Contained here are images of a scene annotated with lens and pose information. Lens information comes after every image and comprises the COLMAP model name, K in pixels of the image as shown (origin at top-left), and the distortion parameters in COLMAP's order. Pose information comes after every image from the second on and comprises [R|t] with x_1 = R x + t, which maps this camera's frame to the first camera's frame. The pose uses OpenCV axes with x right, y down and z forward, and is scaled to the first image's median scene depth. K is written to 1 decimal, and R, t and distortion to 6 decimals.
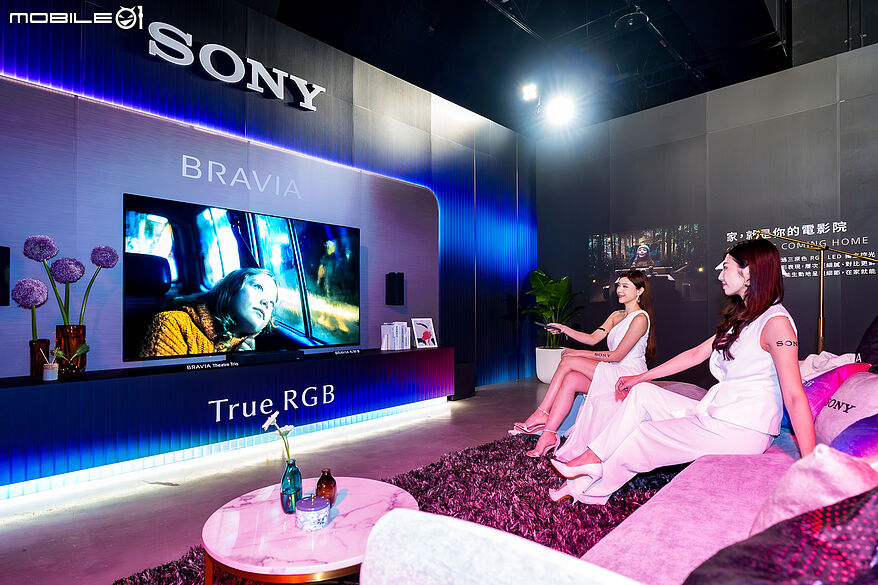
lens RADIAL K [[475.8, 0, 437.1], [0, 475.8, 300.4], [0, 0, 1]] dist [-0.003023, 0.003019]
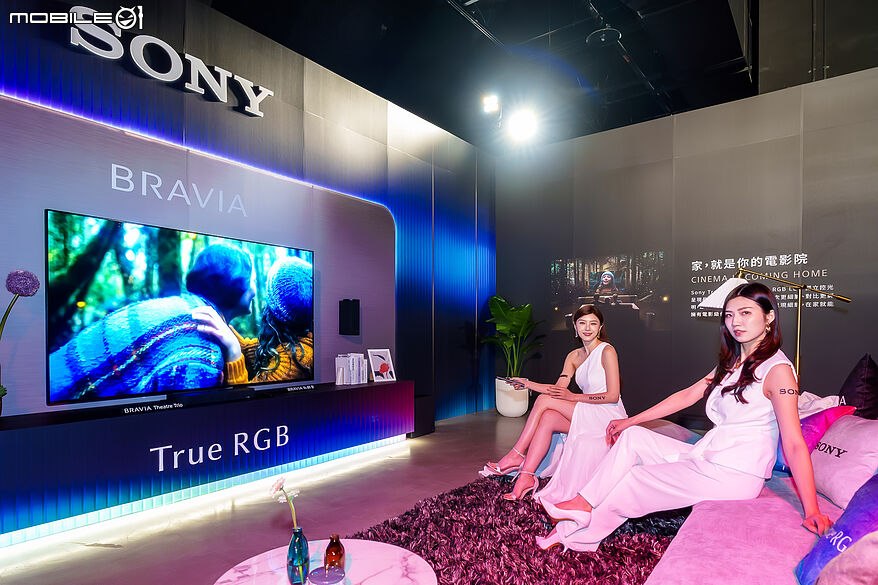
lens RADIAL K [[517.2, 0, 427.7], [0, 517.2, 332.9], [0, 0, 1]] dist [-0.001440, 0.001623]
pose [[0.994338, 0.003958, 0.106189, -0.056696], [-0.006314, 0.999741, 0.021864, -0.020814], [-0.106075, -0.022410, 0.994106, -0.001557]]
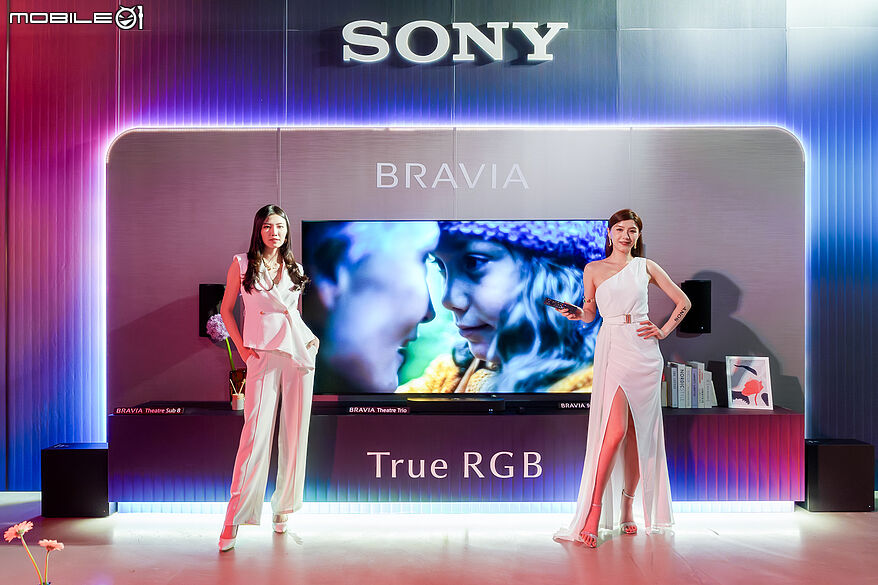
lens RADIAL K [[613.5, 0, 410.5], [0, 613.5, 303.3], [0, 0, 1]] dist [-0.003595, 0.001035]
pose [[0.683344, -0.006360, -0.730068, 0.299834], [0.013738, 0.999897, 0.004148, -0.046339], [0.729967, -0.012864, 0.683361, 0.241642]]
